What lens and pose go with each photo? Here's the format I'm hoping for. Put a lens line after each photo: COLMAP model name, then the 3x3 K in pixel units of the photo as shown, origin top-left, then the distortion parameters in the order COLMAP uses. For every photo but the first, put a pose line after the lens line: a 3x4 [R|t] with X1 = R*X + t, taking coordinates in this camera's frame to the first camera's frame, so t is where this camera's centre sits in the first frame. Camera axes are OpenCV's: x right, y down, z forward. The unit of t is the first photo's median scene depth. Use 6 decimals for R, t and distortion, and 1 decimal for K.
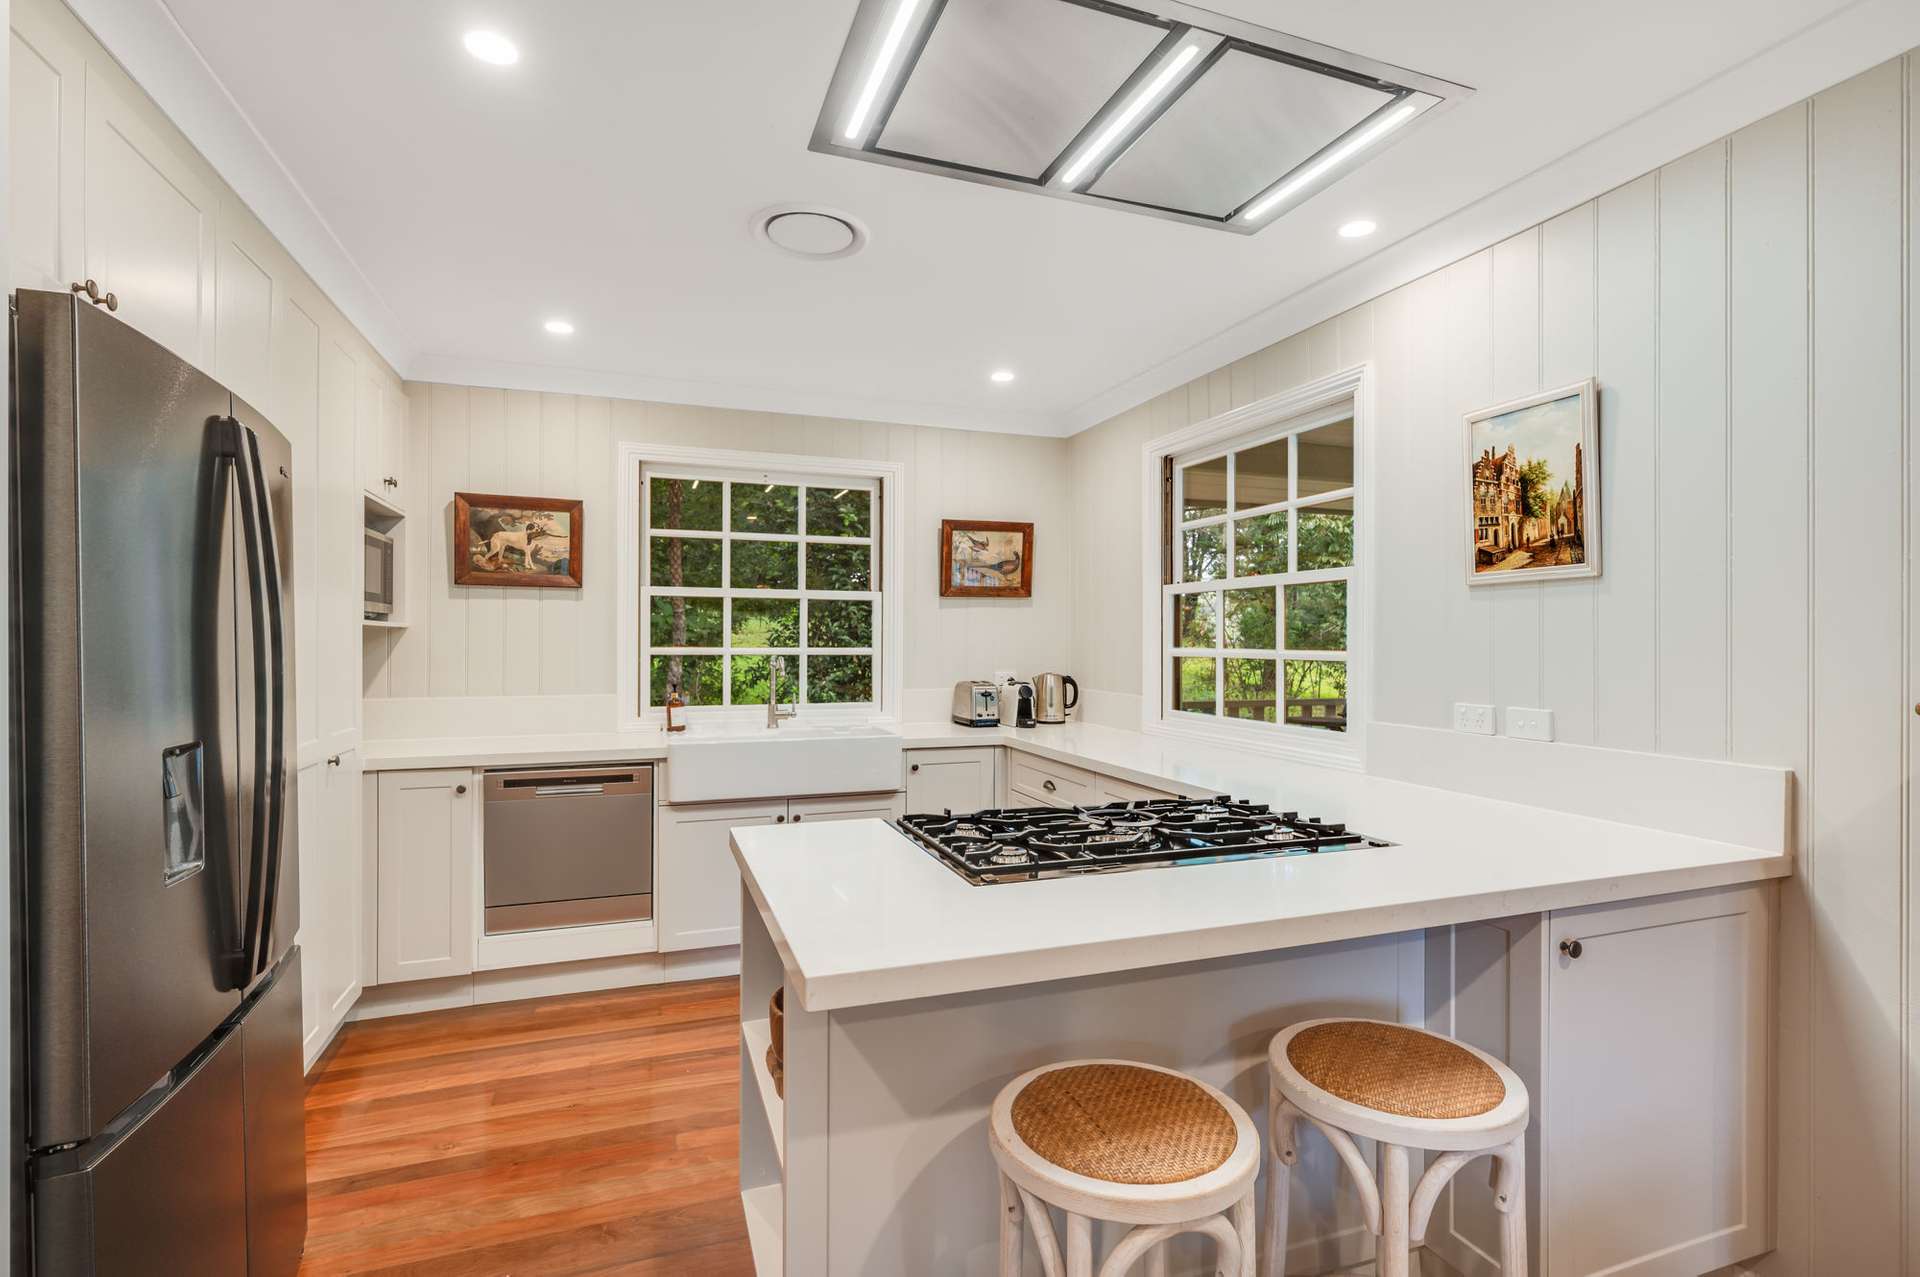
lens RADIAL K [[933.3, 0, 960.0], [0, 933.3, 638.5], [0, 0, 1]] dist [-0.005390, -0.000335]
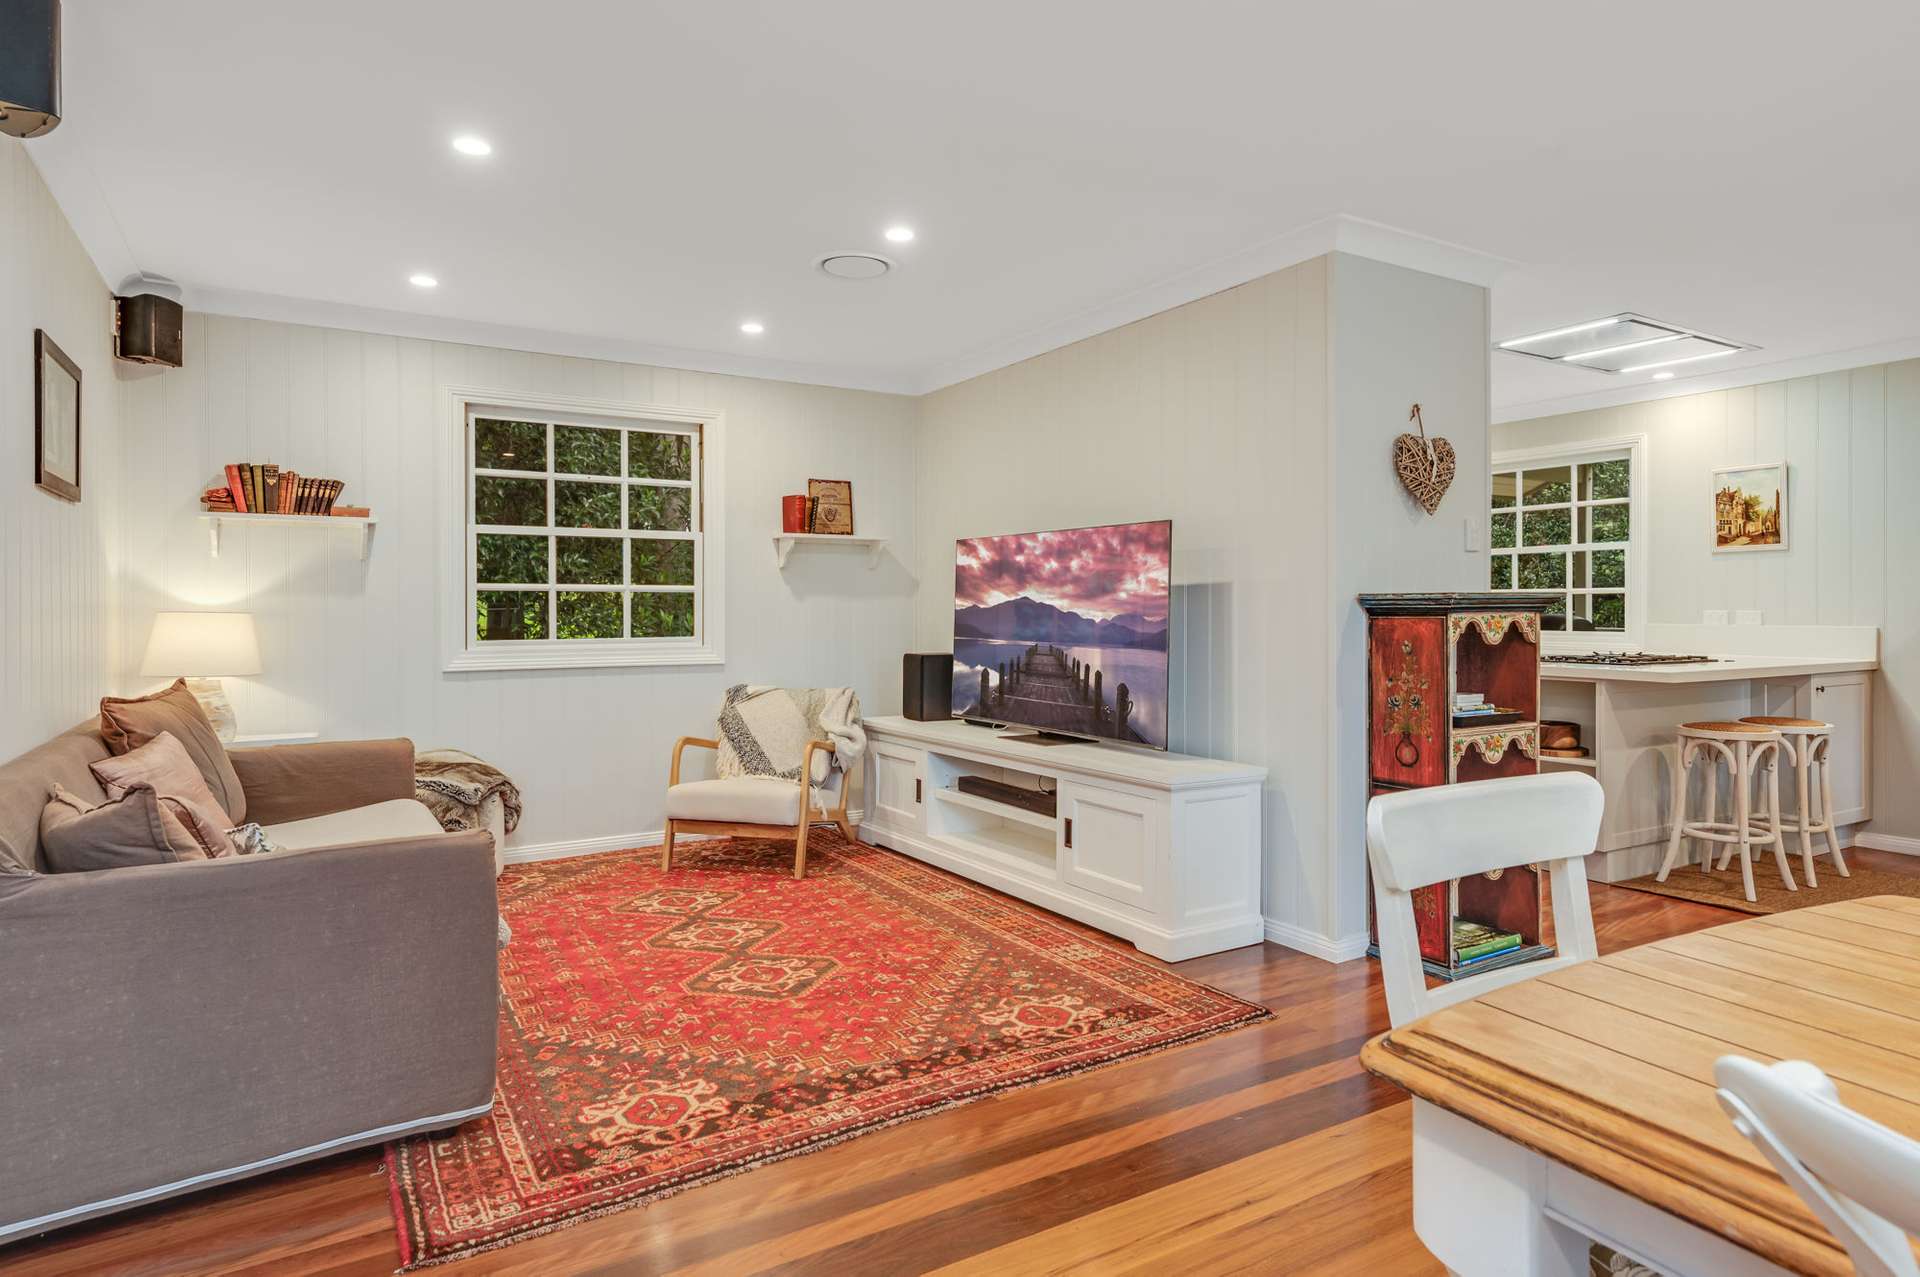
lens RADIAL K [[1093.8, 0, 968.3], [0, 1093.8, 612.3], [0, 0, 1]] dist [-0.004414, -0.000963]
pose [[0.983336, -0.004700, 0.181738, -1.268868], [0.004561, 0.999989, 0.001182, 0.053110], [-0.181741, -0.000334, 0.983346, -0.896341]]
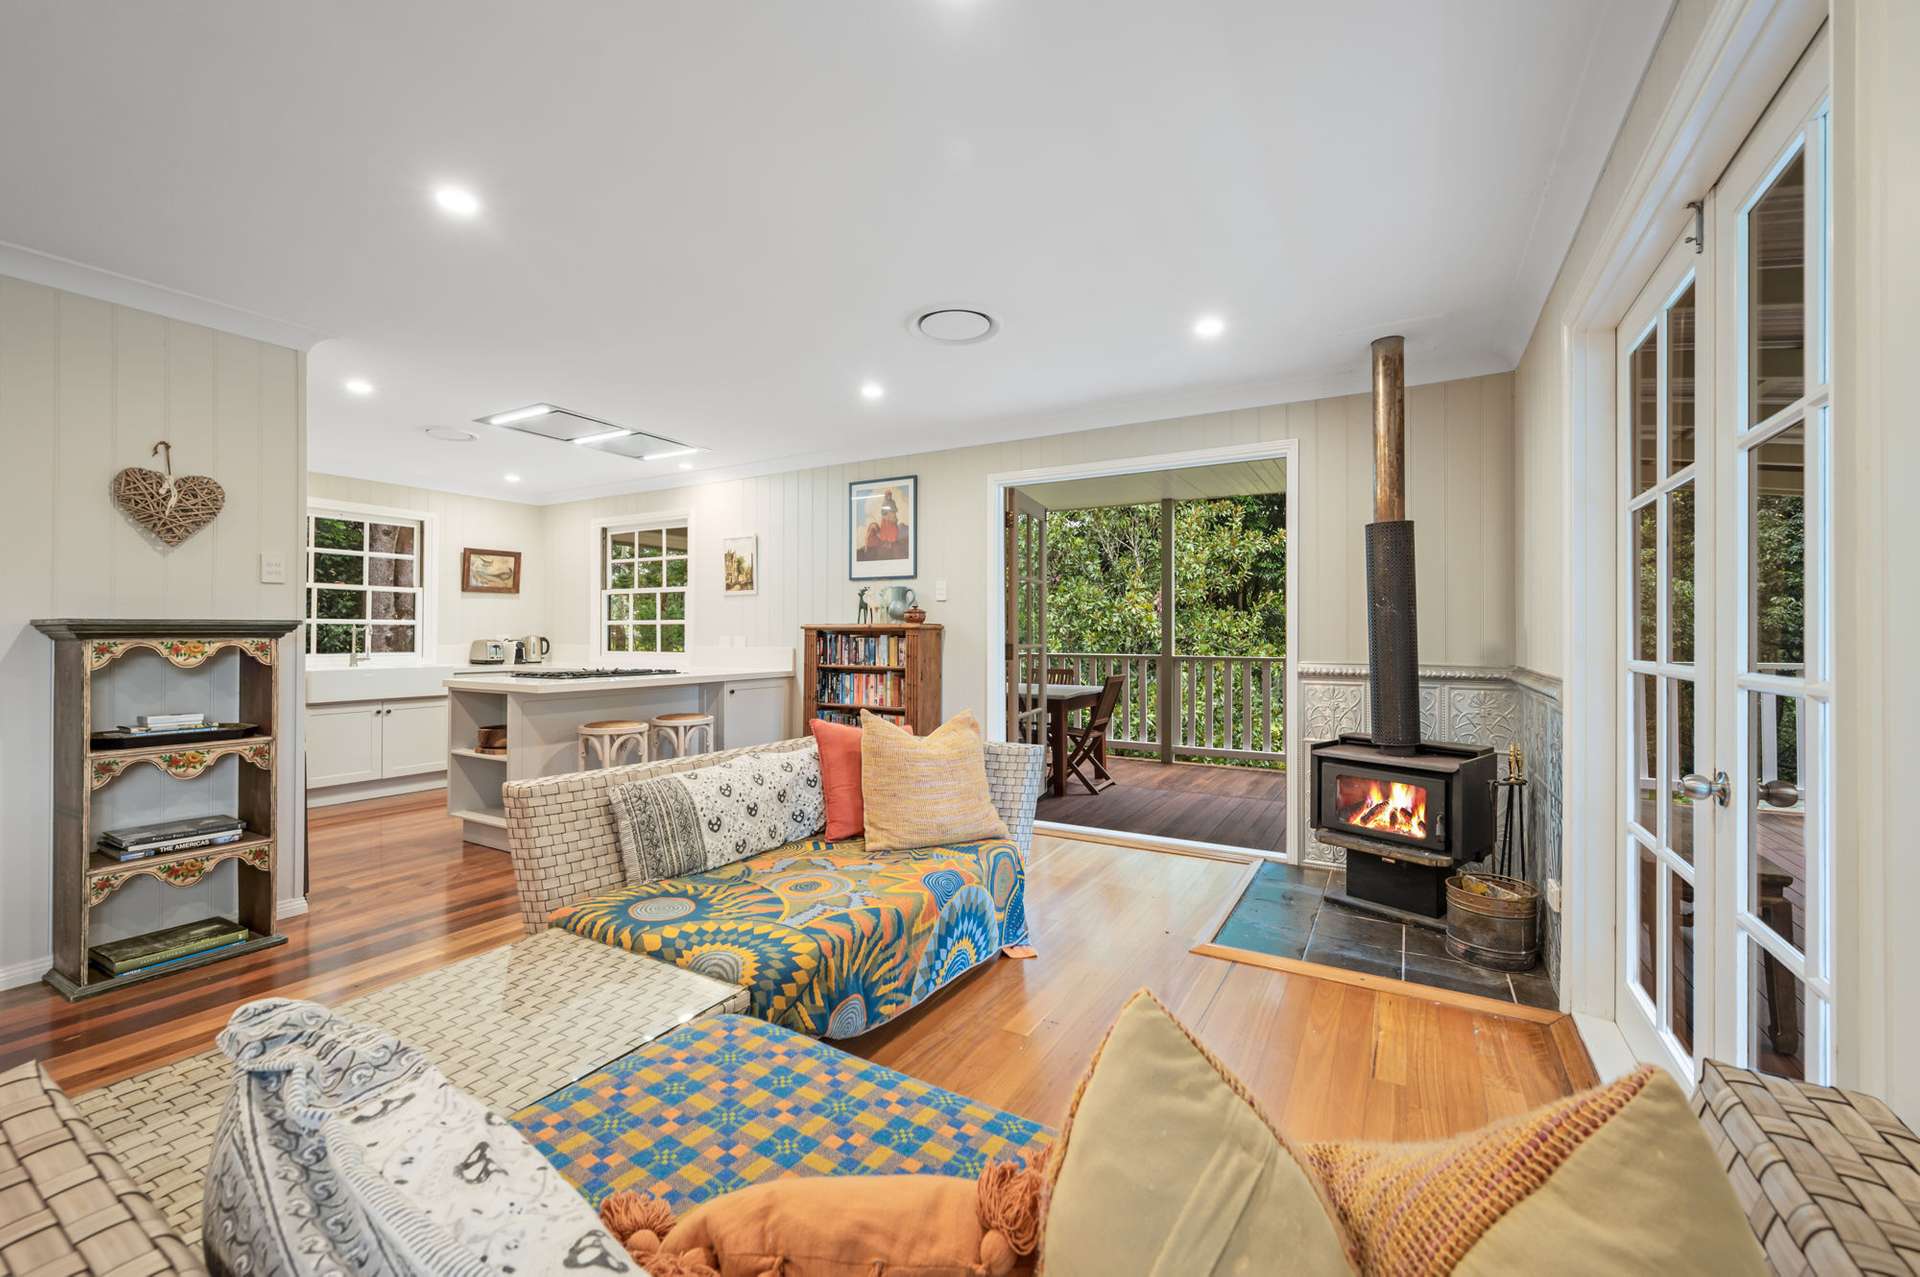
lens RADIAL K [[773.7, 0, 960.0], [0, 773.7, 638.5], [0, 0, 1]] dist [0.001059, -0.000091]
pose [[0.772700, -0.003014, 0.634765, -0.348956], [-0.001673, 0.999976, 0.006784, 0.049514], [-0.634770, -0.006303, 0.772676, -1.120342]]
